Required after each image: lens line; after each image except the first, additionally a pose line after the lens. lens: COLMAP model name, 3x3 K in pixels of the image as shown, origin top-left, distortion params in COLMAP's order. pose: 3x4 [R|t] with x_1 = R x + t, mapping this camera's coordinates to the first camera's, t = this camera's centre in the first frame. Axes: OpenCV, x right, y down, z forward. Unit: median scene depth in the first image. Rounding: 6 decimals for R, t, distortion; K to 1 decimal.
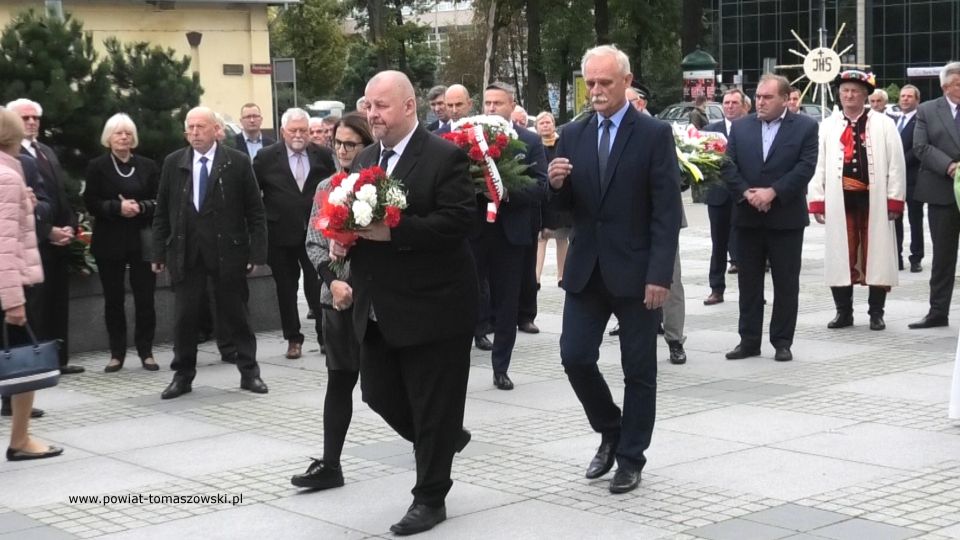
lens RADIAL K [[1619.2, 0, 456.8], [0, 1619.2, 252.0], [0, 0, 1]] dist [0.047969, 0.054609]
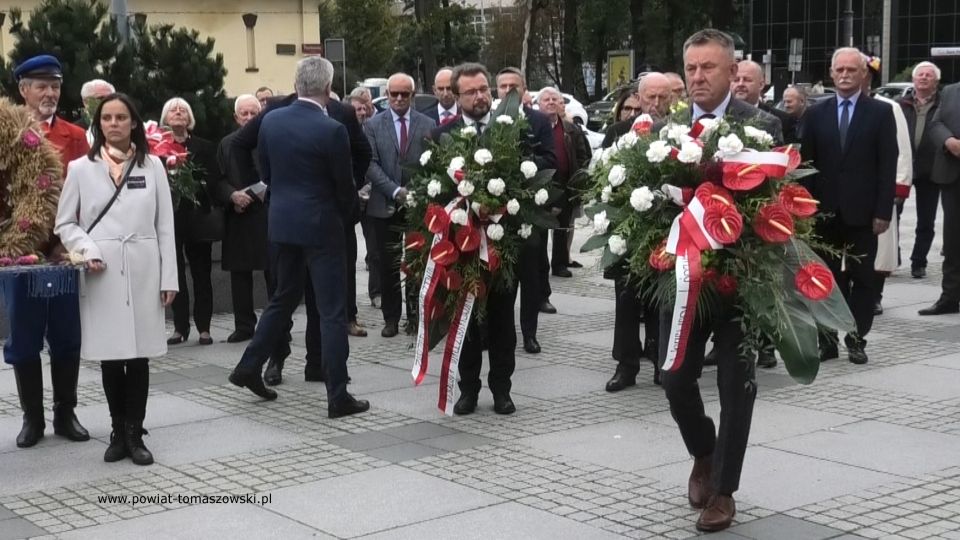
lens RADIAL K [[1439.8, 0, 410.5], [0, 1439.8, 293.9], [0, 0, 1]] dist [0.015145, 0.093017]
pose [[0.997221, 0.014229, -0.073122, 0.029418], [-0.009988, 0.998265, 0.058036, -0.013046], [0.073821, -0.057145, 0.995633, 0.088221]]
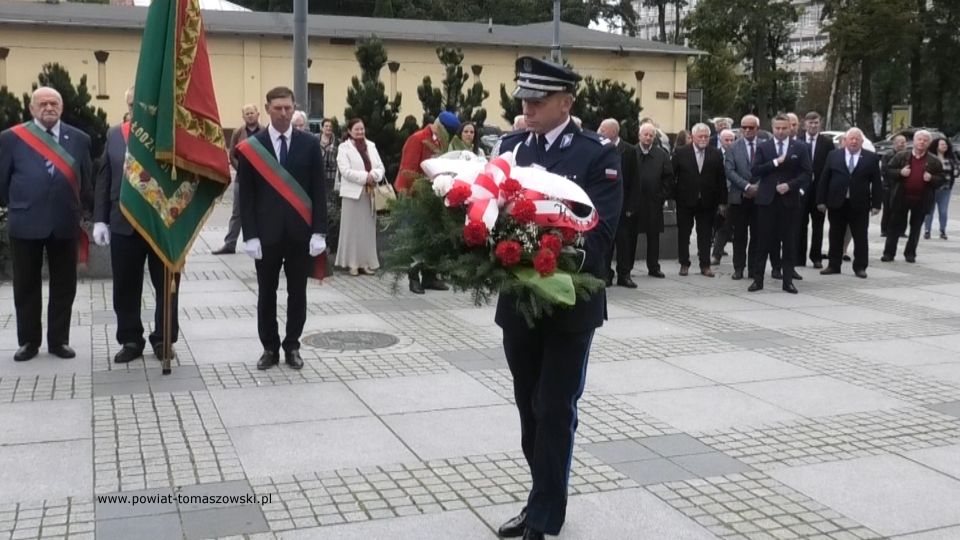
lens RADIAL K [[1047.4, 0, 481.7], [0, 1047.4, 208.0], [0, 0, 1]] dist [-0.003735, -0.017161]
pose [[0.951919, 0.071189, -0.297962, 0.012374], [-0.071700, 0.997384, 0.009229, 0.001472], [0.297840, 0.012579, 0.954533, -0.056397]]
